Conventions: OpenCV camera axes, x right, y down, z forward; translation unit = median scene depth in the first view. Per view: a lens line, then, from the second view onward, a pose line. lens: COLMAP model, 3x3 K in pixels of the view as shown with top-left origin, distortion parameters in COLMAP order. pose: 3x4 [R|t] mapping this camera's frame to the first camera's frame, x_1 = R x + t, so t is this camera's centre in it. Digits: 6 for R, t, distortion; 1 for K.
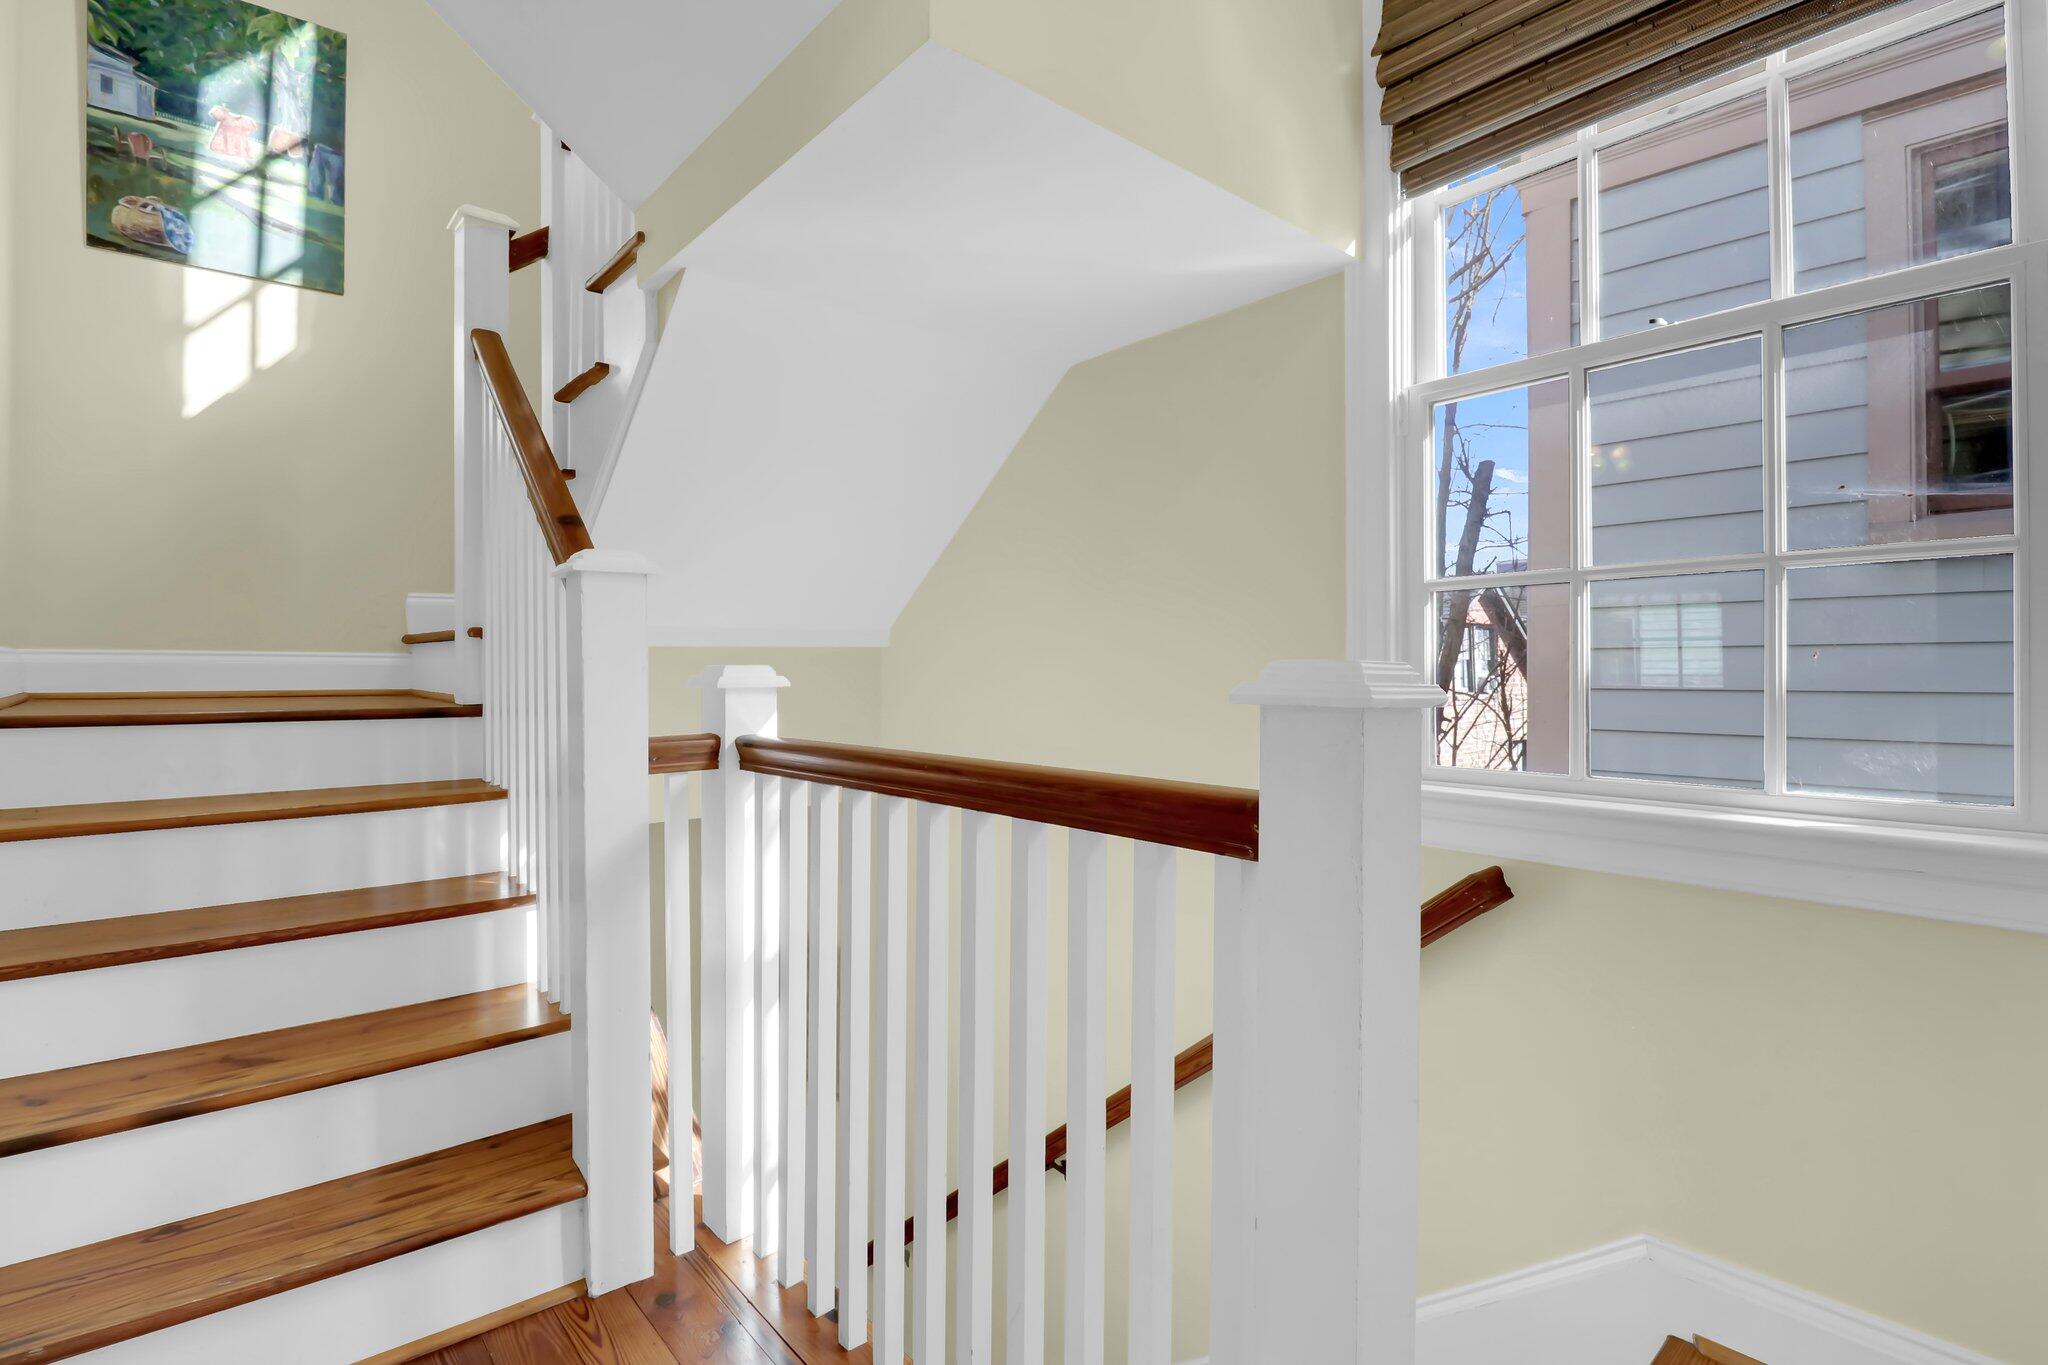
lens RADIAL K [[966.0, 0, 1023.7], [0, 966.0, 670.7], [0, 0, 1]] dist [0.003224, -0.002448]
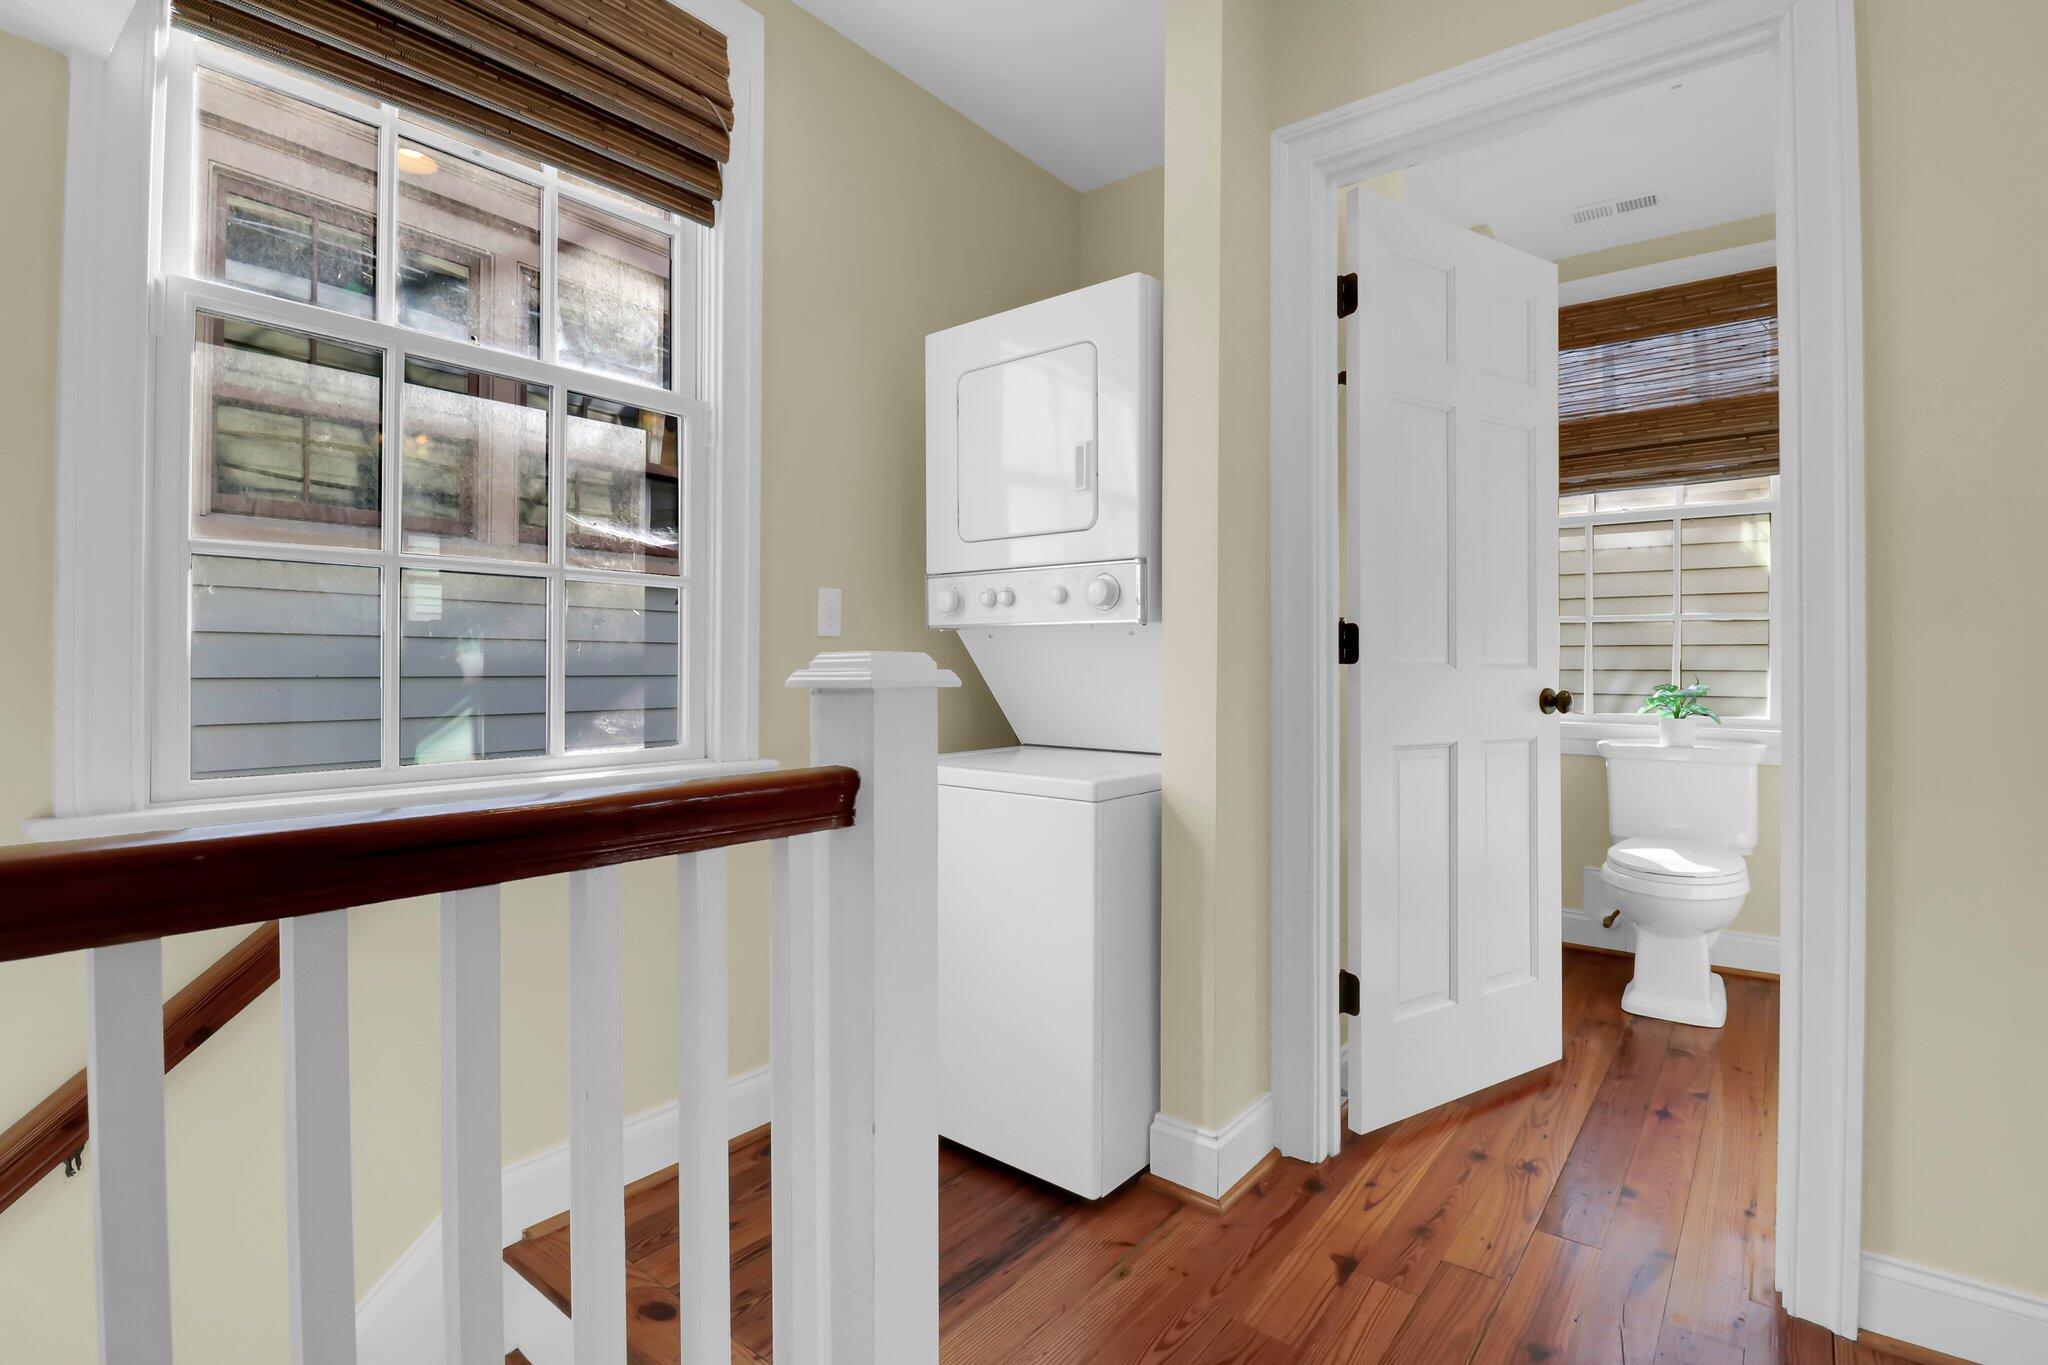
lens RADIAL K [[966.0, 0, 1025.5], [0, 966.0, 675.1], [0, 0, 1]] dist [0.003224, -0.002448]
pose [[-0.157008, -0.013974, 0.987498, -0.564502], [-0.006537, 0.999893, 0.013109, -0.000185], [-0.987576, -0.004397, -0.157083, 0.585974]]
